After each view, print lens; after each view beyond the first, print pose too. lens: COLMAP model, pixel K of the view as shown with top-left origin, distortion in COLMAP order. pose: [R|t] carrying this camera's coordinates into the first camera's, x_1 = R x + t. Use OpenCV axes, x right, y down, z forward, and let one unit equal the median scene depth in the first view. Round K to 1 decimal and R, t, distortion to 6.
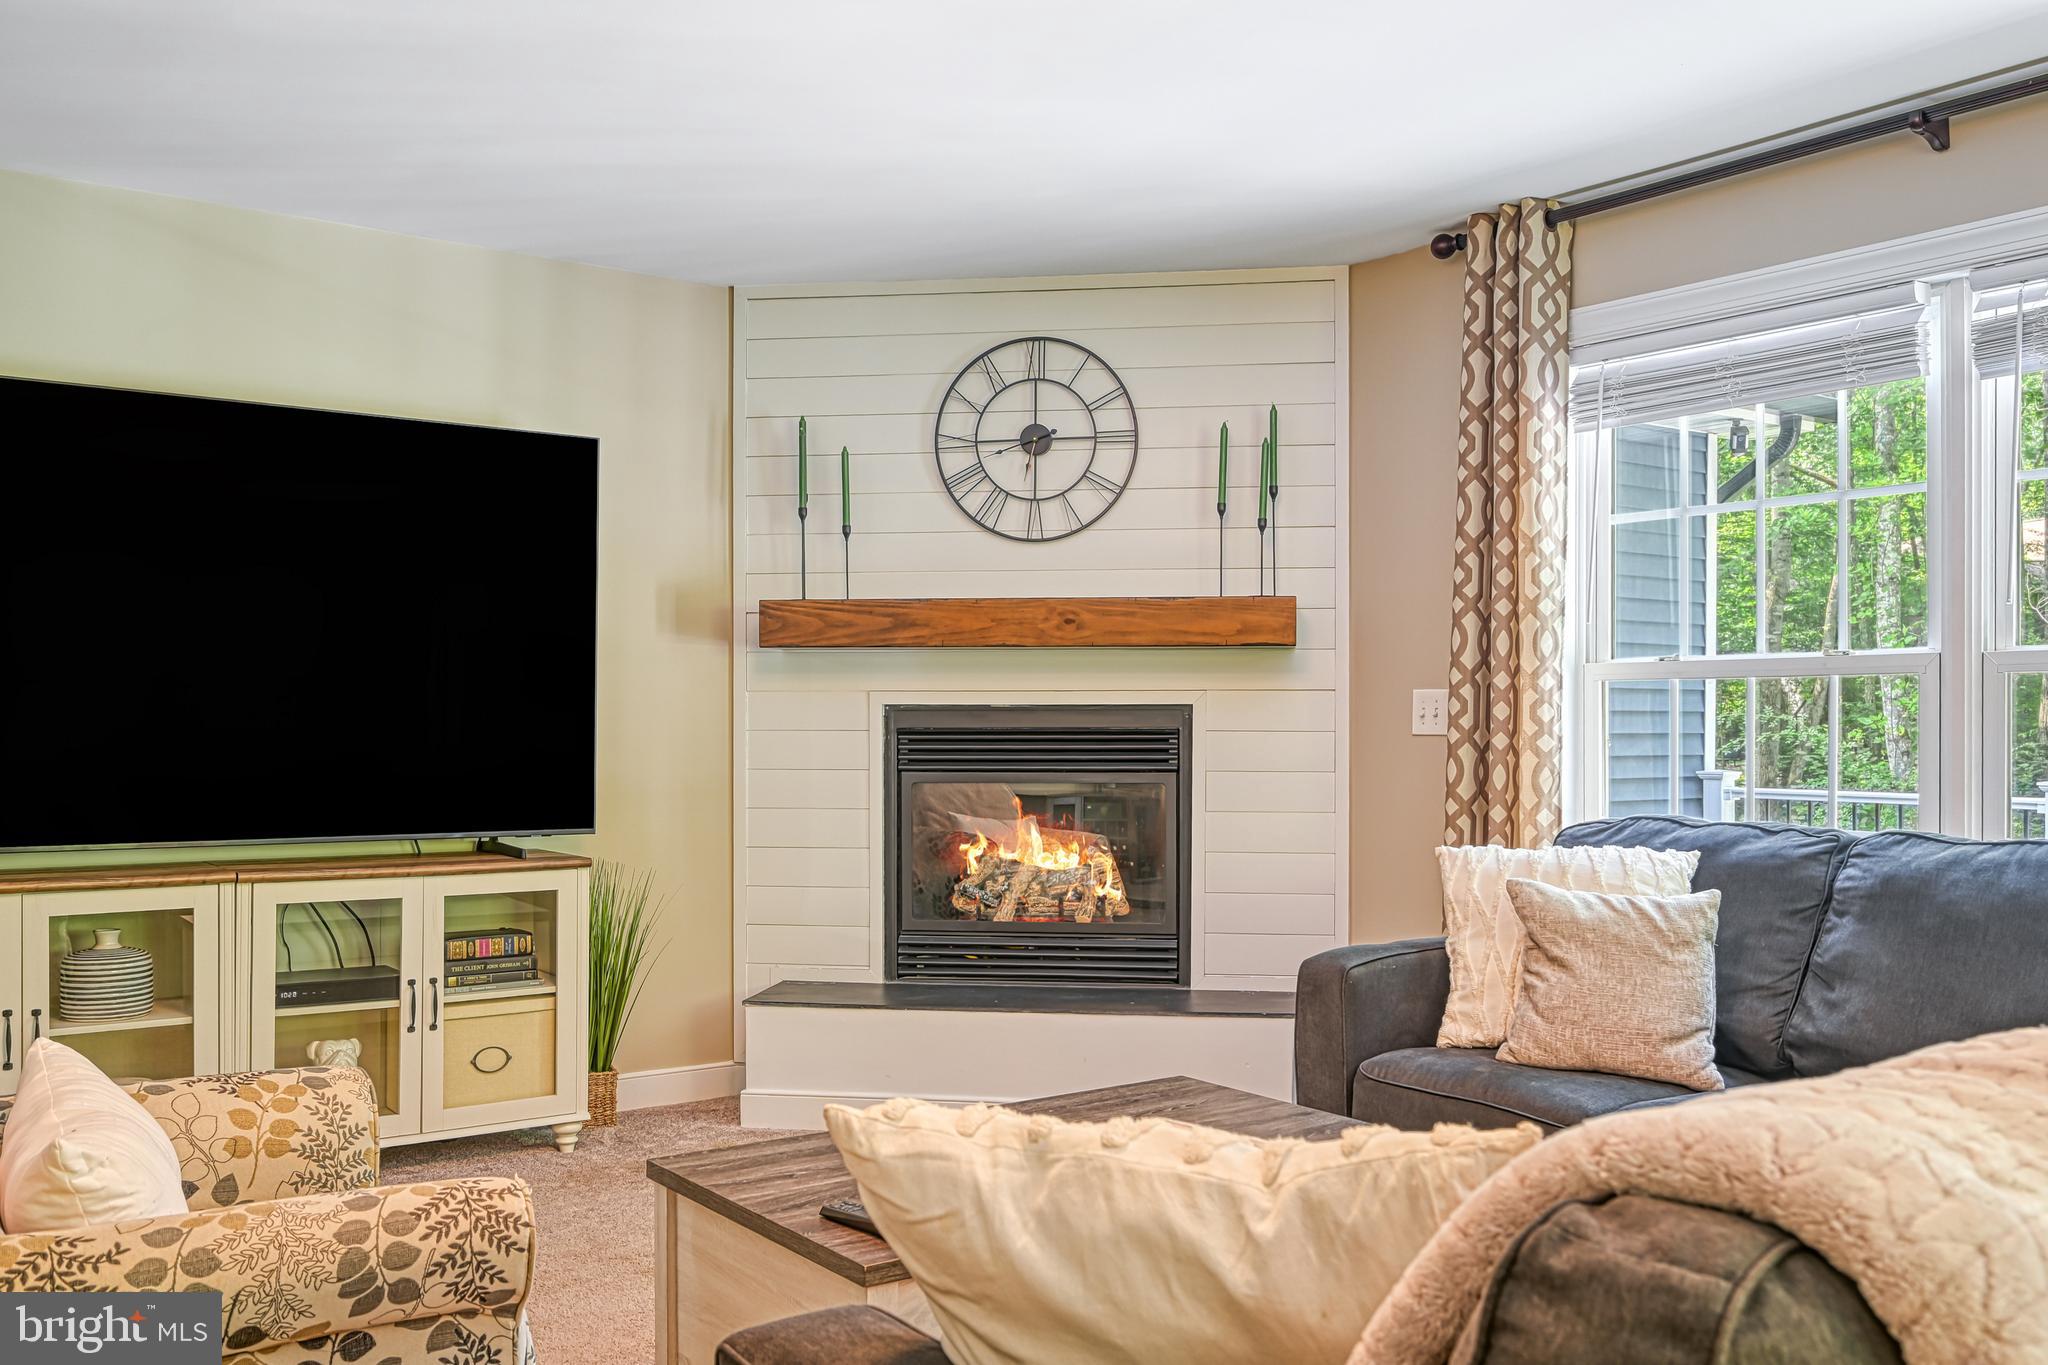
lens RADIAL K [[1743.7, 0, 1024.0], [0, 1743.7, 682.5], [0, 0, 1]] dist [-0.000848, -0.000529]
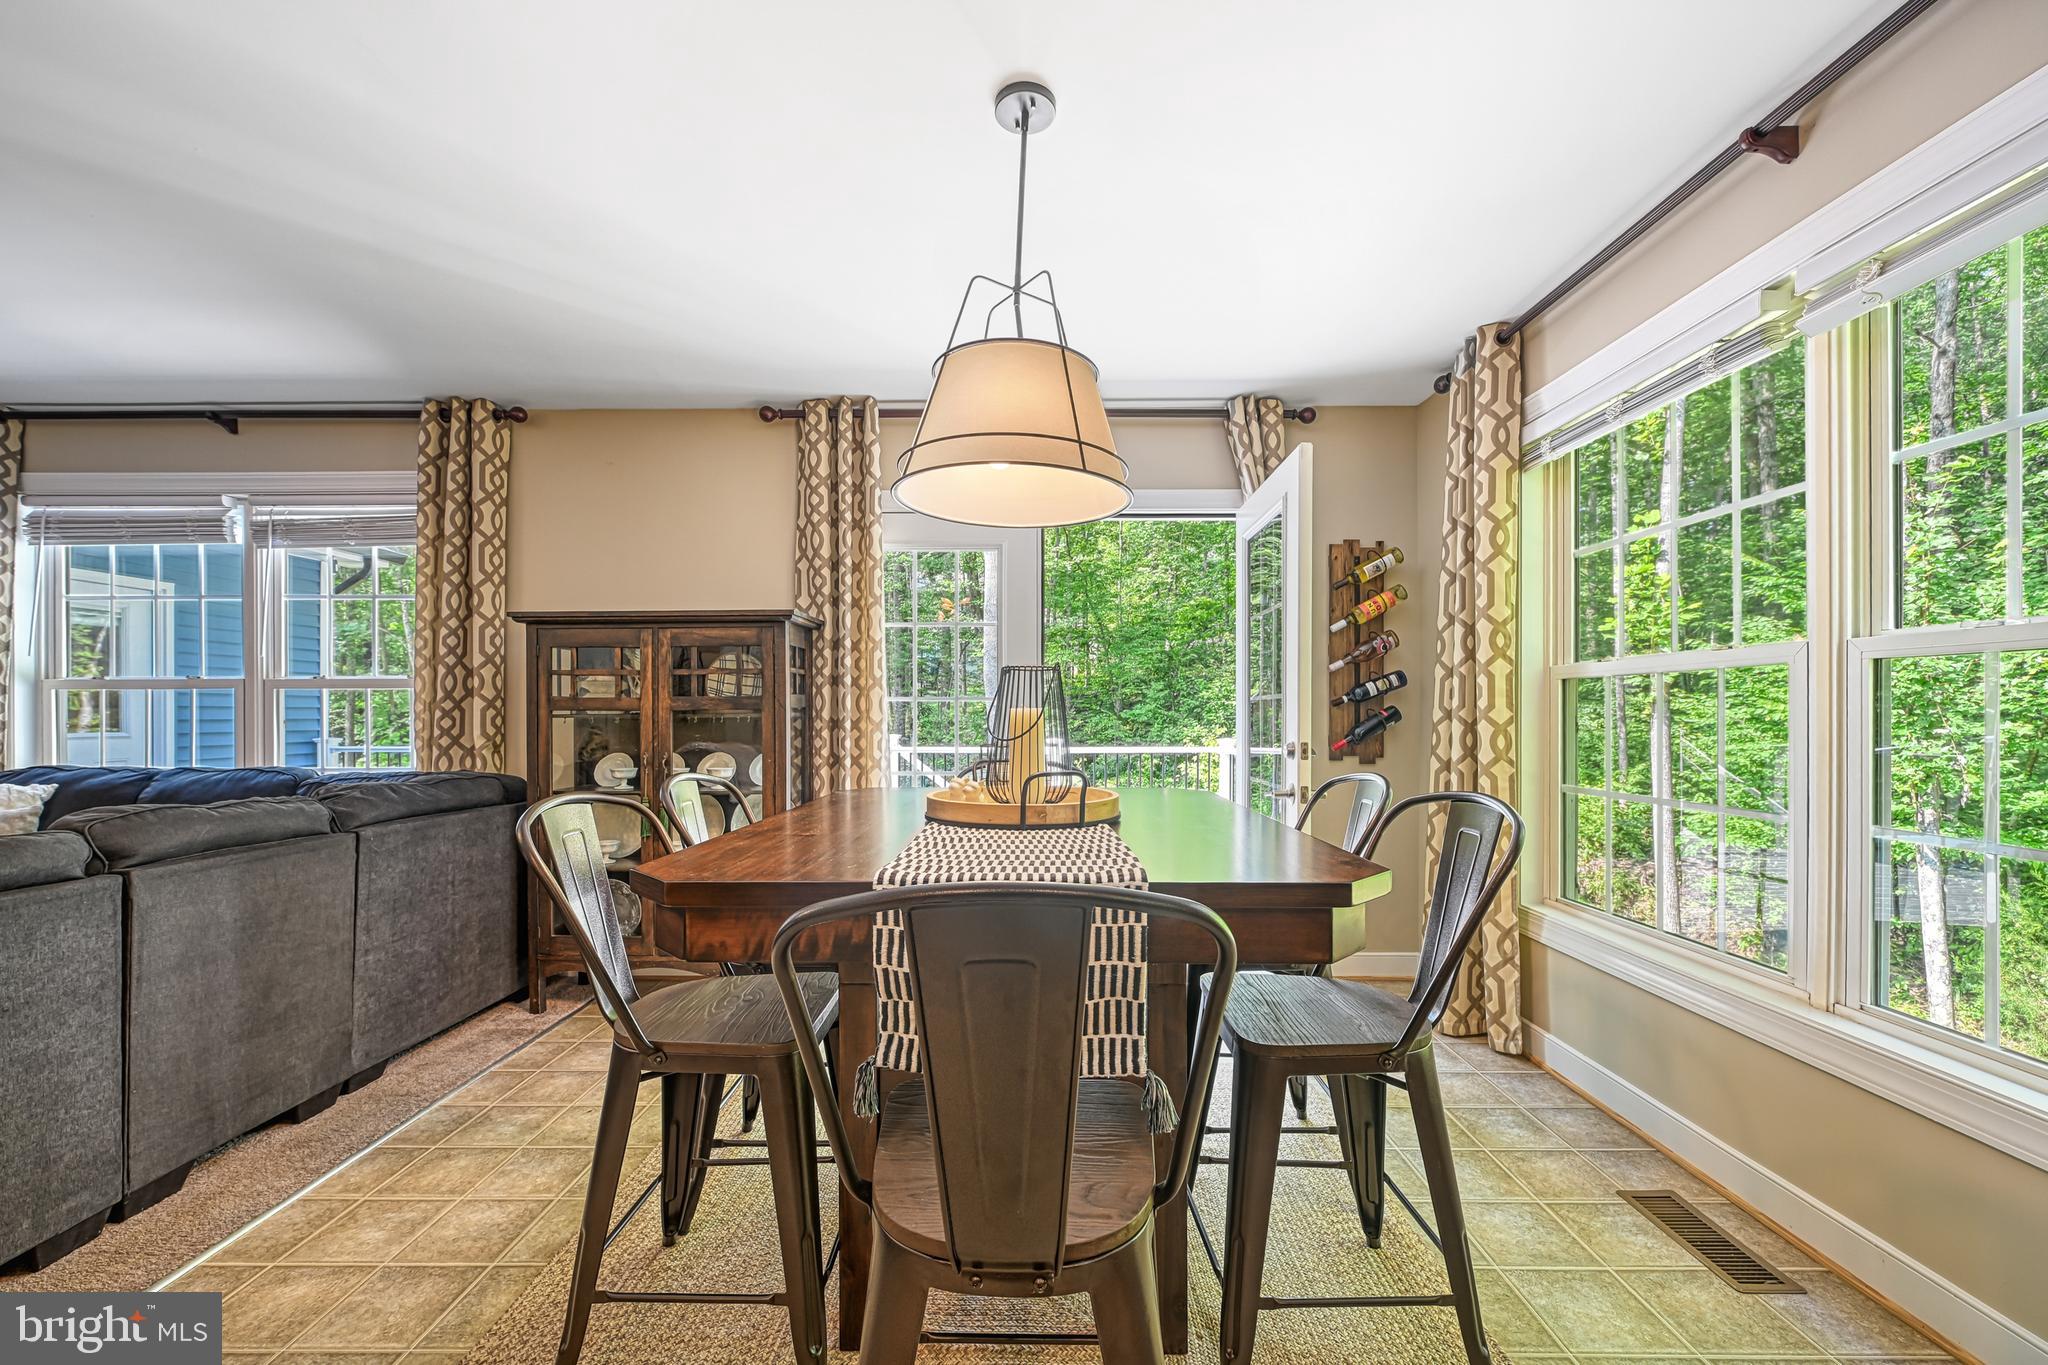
lens RADIAL K [[818.6, 0, 1027.6], [0, 818.6, 697.9], [0, 0, 1]] dist [0.000001, 0.000177]
pose [[0.593709, 0.005813, 0.804659, 0.301062], [-0.010685, 0.999943, 0.000660, -0.004647], [-0.804609, -0.008989, 0.593737, -0.322075]]
